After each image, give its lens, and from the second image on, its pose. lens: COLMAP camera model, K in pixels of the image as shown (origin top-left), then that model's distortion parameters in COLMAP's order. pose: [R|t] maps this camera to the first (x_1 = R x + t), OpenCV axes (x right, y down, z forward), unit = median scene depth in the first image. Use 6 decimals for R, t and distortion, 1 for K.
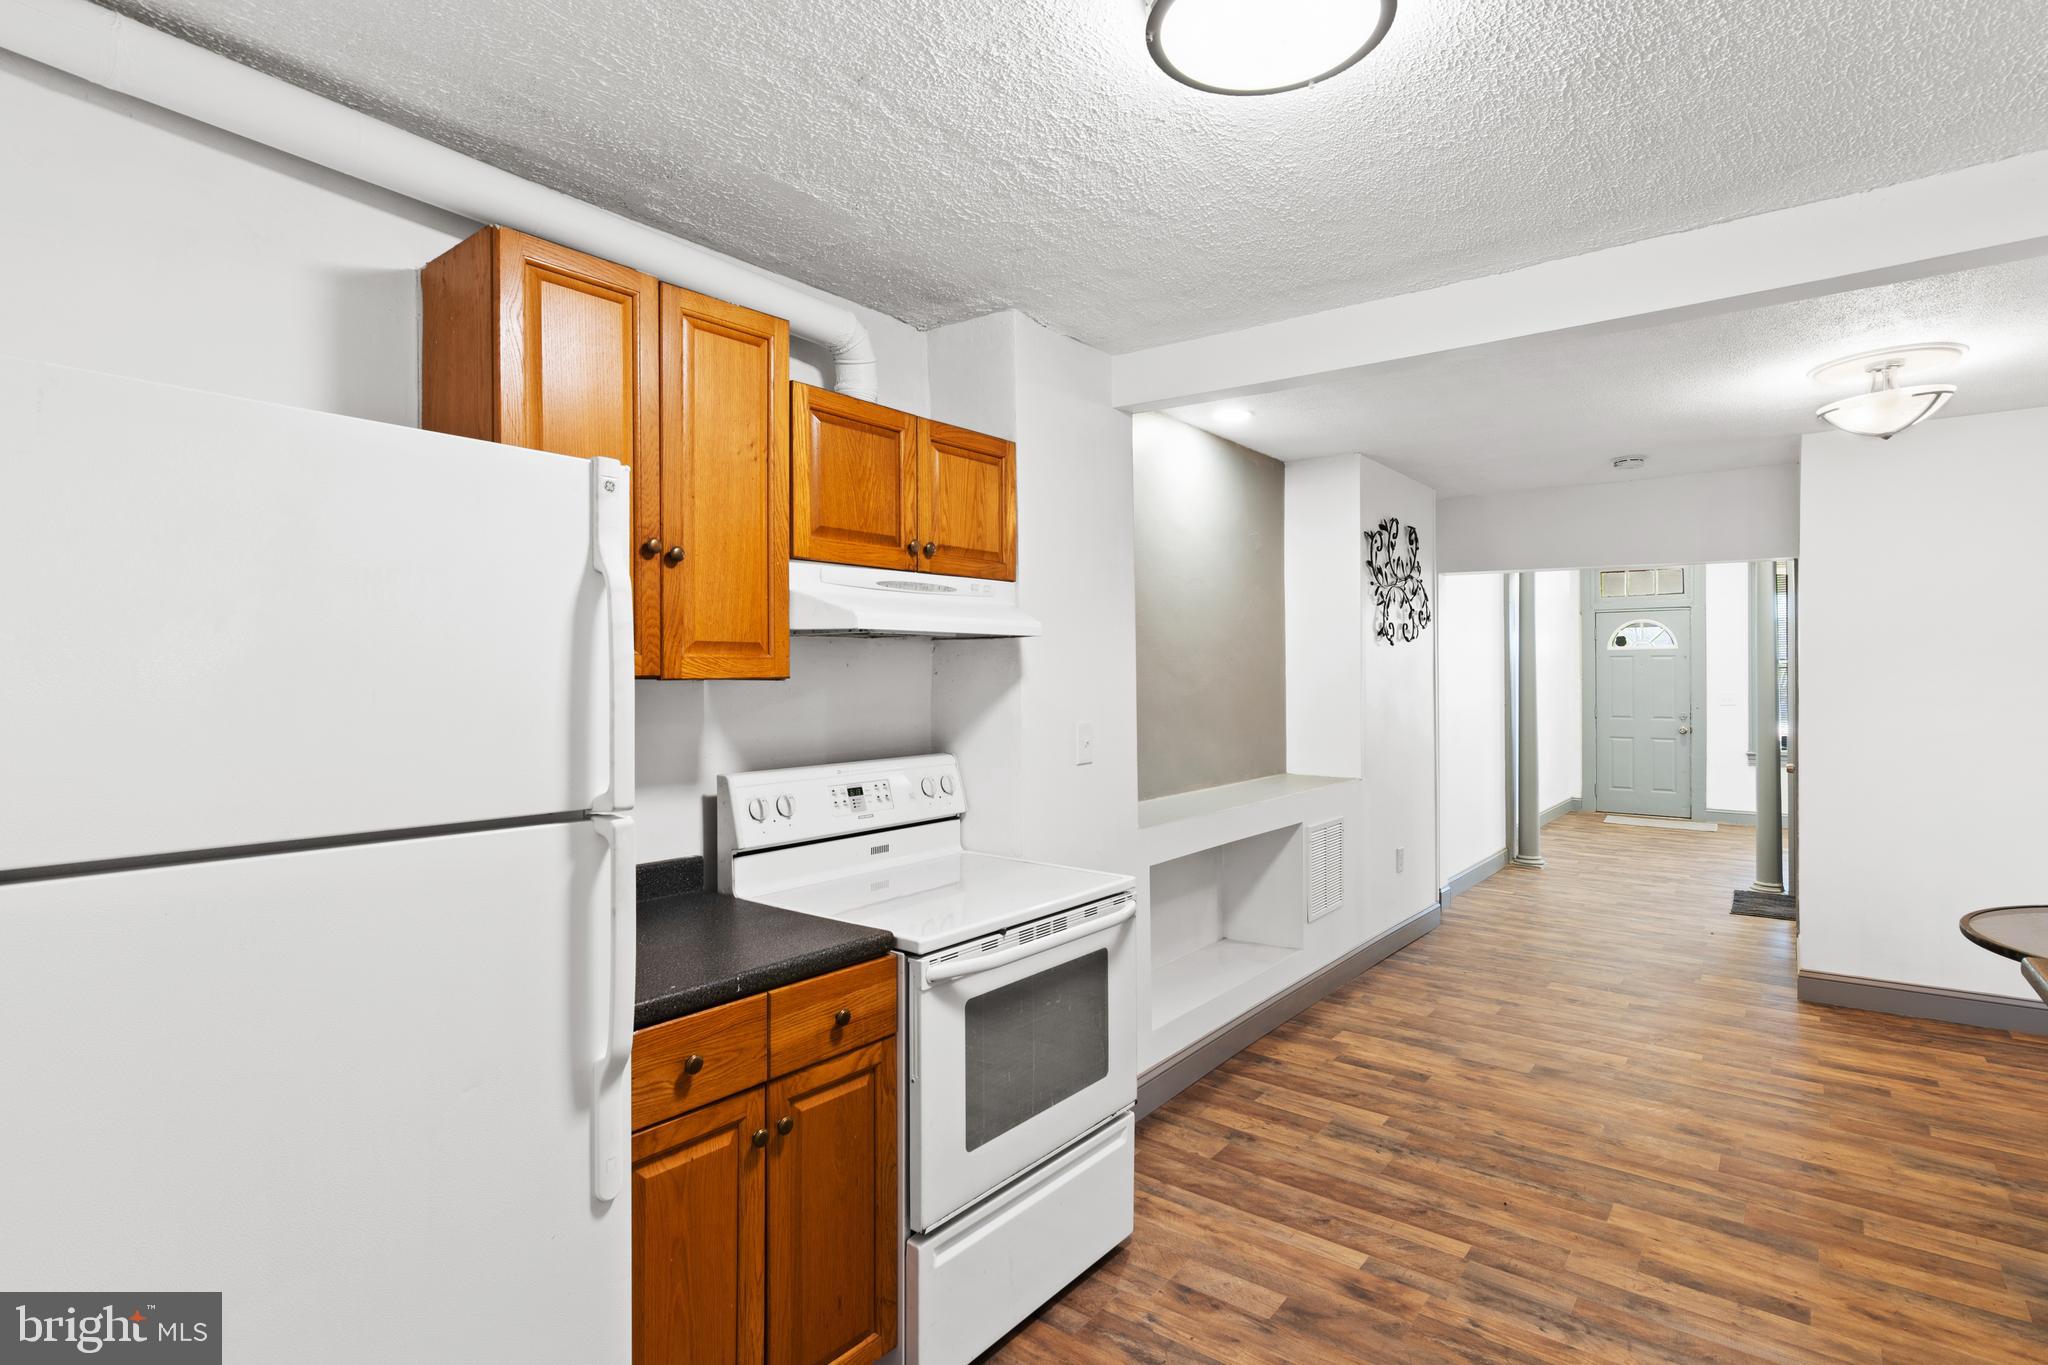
lens RADIAL K [[1005.6, 0, 1011.2], [0, 1005.6, 671.9], [0, 0, 1]] dist [-0.003394, 0.001618]
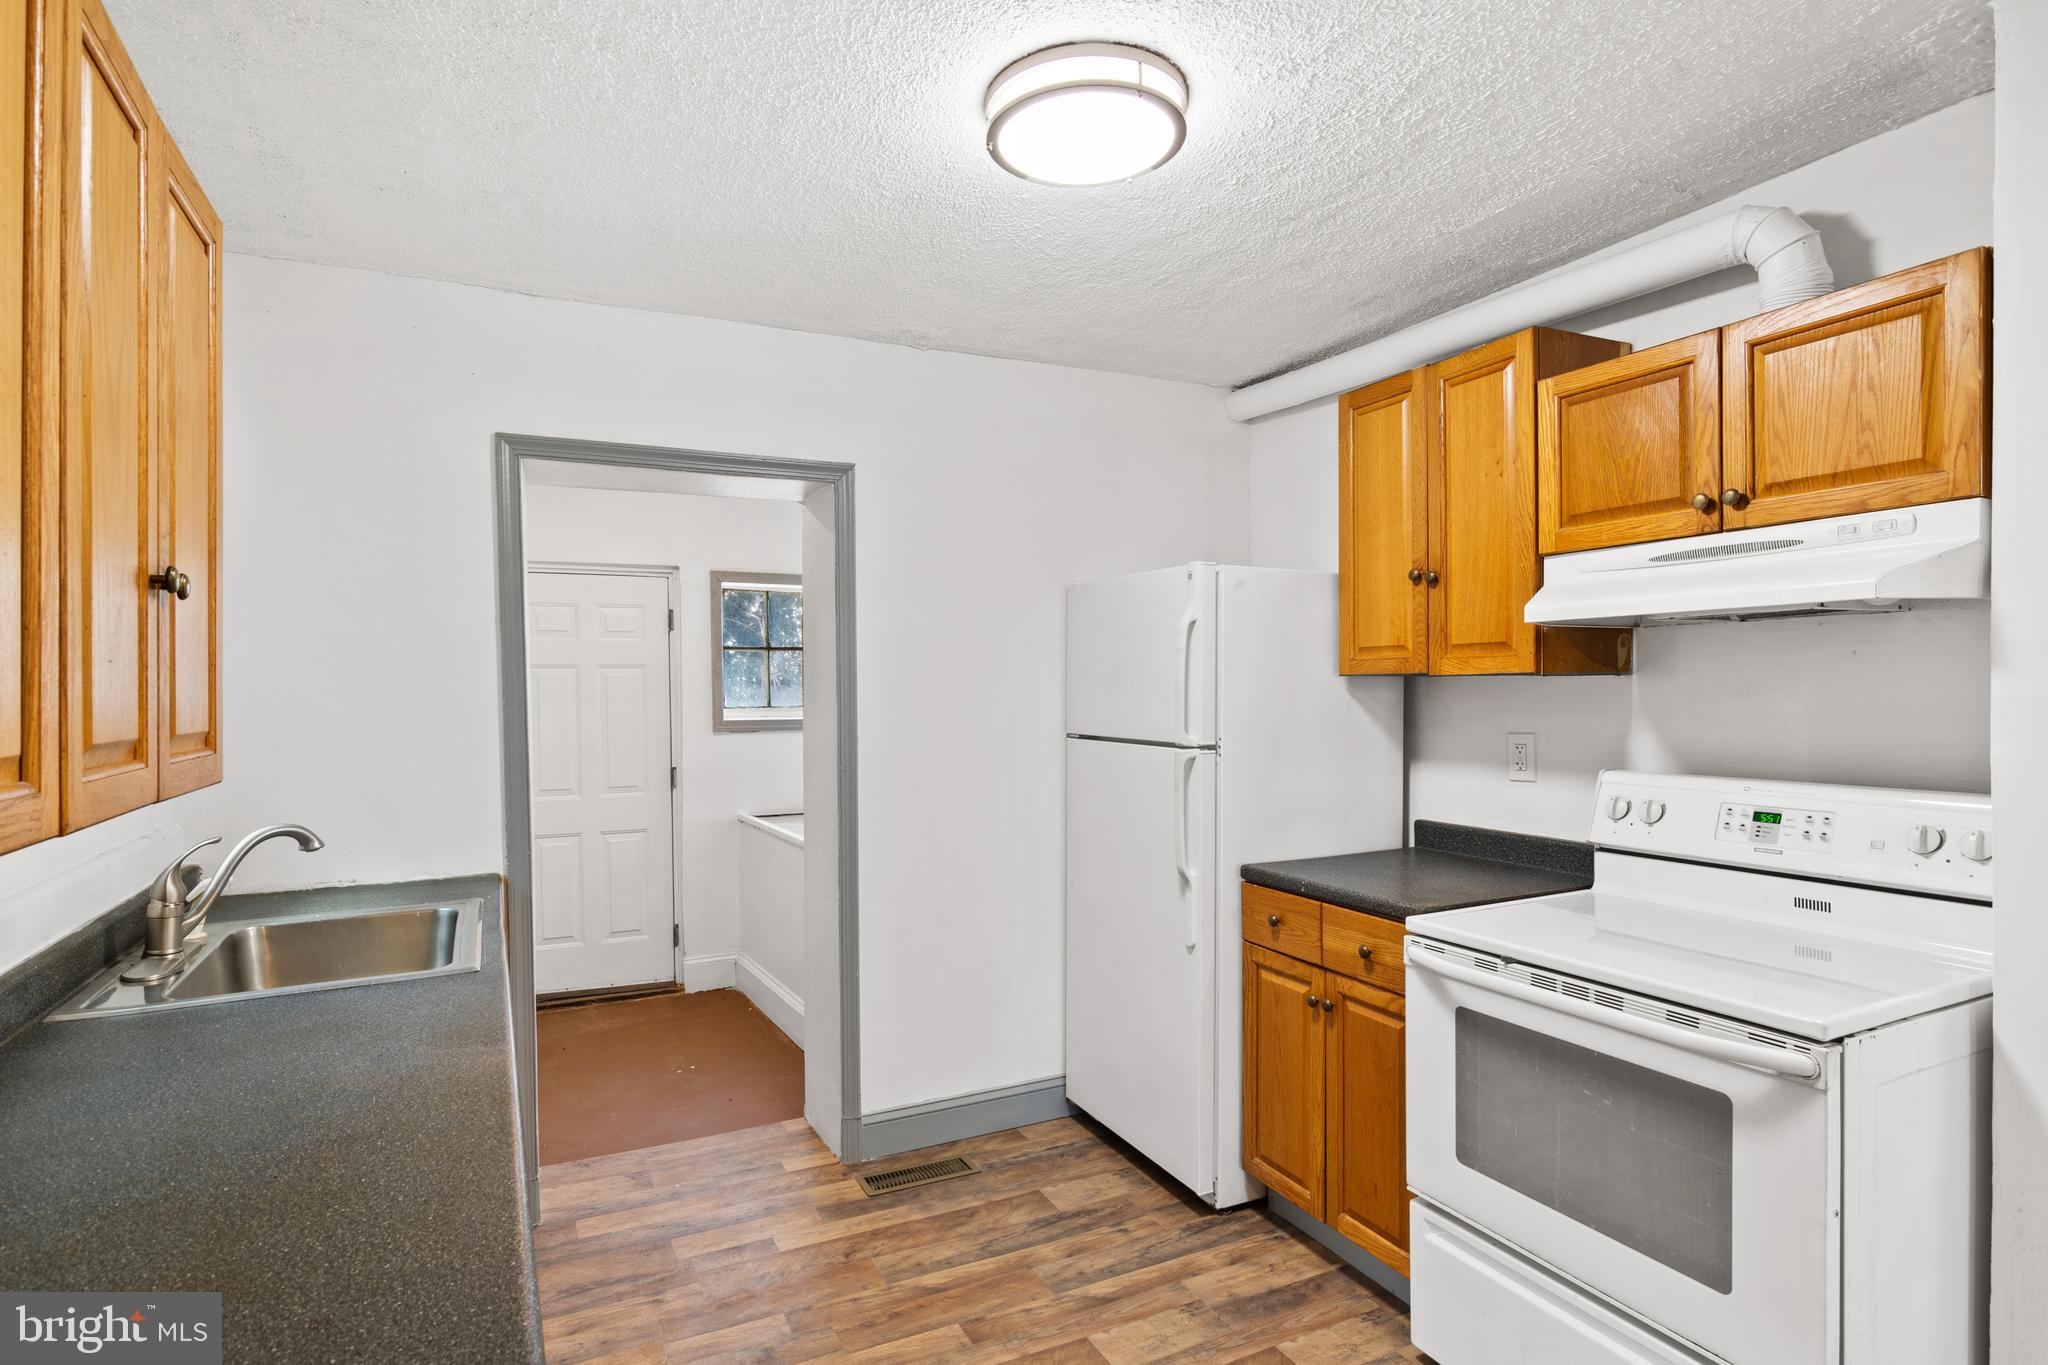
lens RADIAL K [[1052.3, 0, 1011.8], [0, 1052.3, 703.5], [0, 0, 1]] dist [-0.005649, 0.001850]
pose [[-0.432356, 0.019729, -0.901487, 0.810379], [0.013567, 0.999790, 0.015374, 0.010804], [0.901601, -0.005583, -0.432533, 0.811352]]
